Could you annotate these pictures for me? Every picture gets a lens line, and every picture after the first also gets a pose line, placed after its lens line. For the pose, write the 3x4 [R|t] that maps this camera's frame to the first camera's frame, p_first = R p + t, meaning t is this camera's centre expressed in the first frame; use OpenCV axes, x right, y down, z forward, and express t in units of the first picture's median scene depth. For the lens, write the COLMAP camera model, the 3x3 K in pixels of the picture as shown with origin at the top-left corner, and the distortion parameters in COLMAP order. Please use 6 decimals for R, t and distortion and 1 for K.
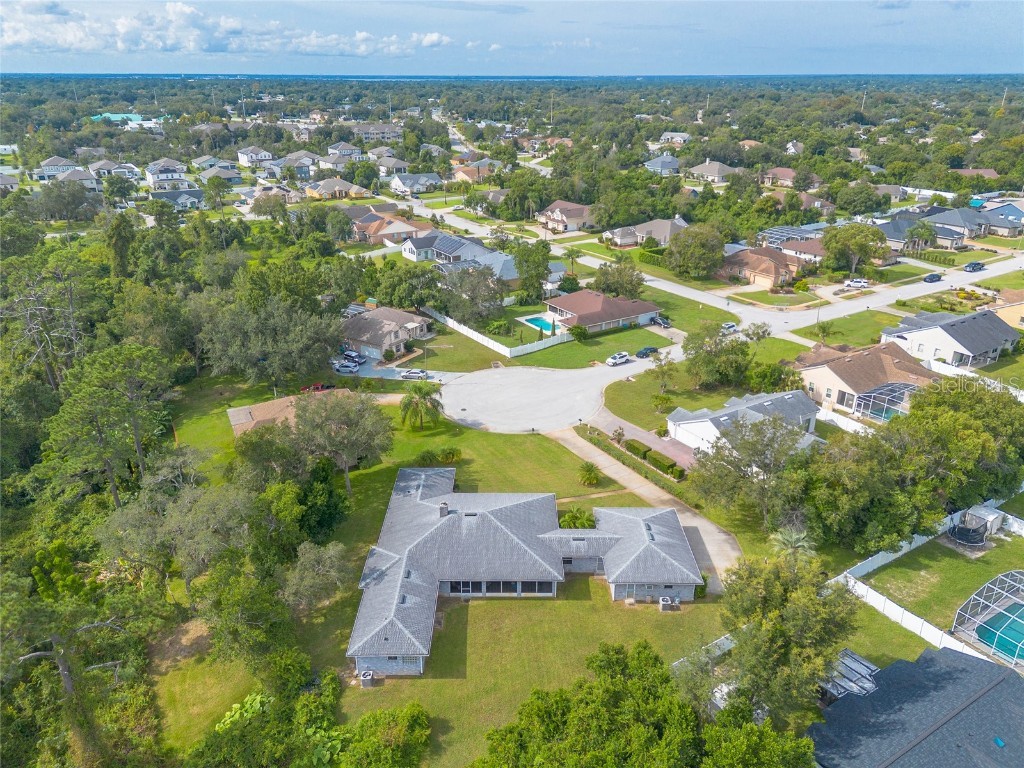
lens RADIAL K [[725.3, 0, 511.2], [0, 725.3, 388.6], [0, 0, 1]] dist [0.063881, -0.055847]
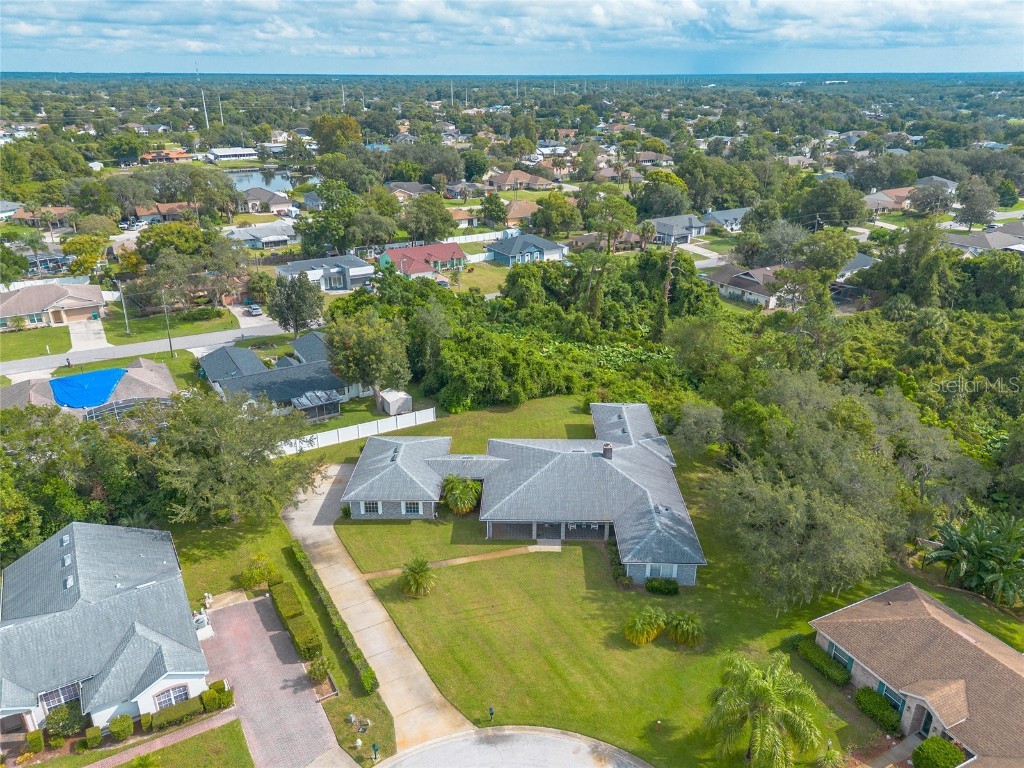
lens RADIAL K [[725.3, 0, 509.1], [0, 725.3, 380.4], [0, 0, 1]] dist [0.063881, -0.055847]
pose [[-0.999722, -0.009275, 0.021672, 0.008603], [0.009039, 0.698248, 0.715799, -0.325342], [-0.021772, 0.715796, -0.697970, 0.911550]]
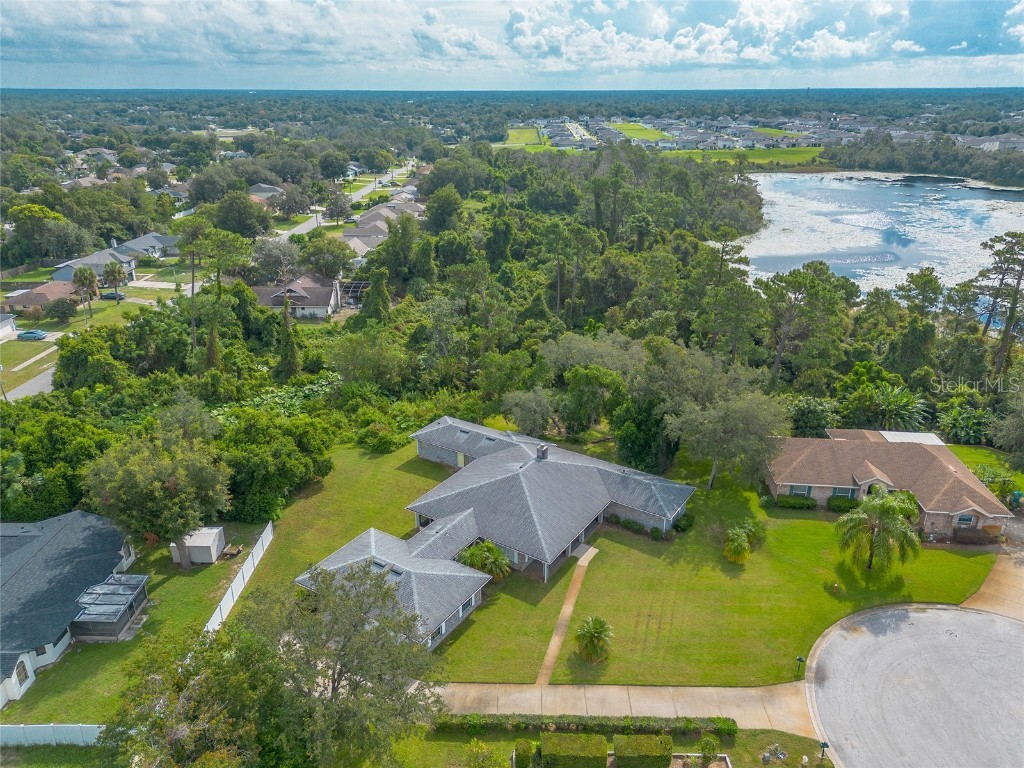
lens RADIAL K [[725.3, 0, 503.2], [0, 725.3, 382.0], [0, 0, 1]] dist [0.063881, -0.055847]
pose [[-0.551165, 0.307532, -0.775655, 0.375298], [-0.327092, 0.775563, 0.539920, -0.234807], [0.767612, 0.551295, -0.326872, 0.700920]]
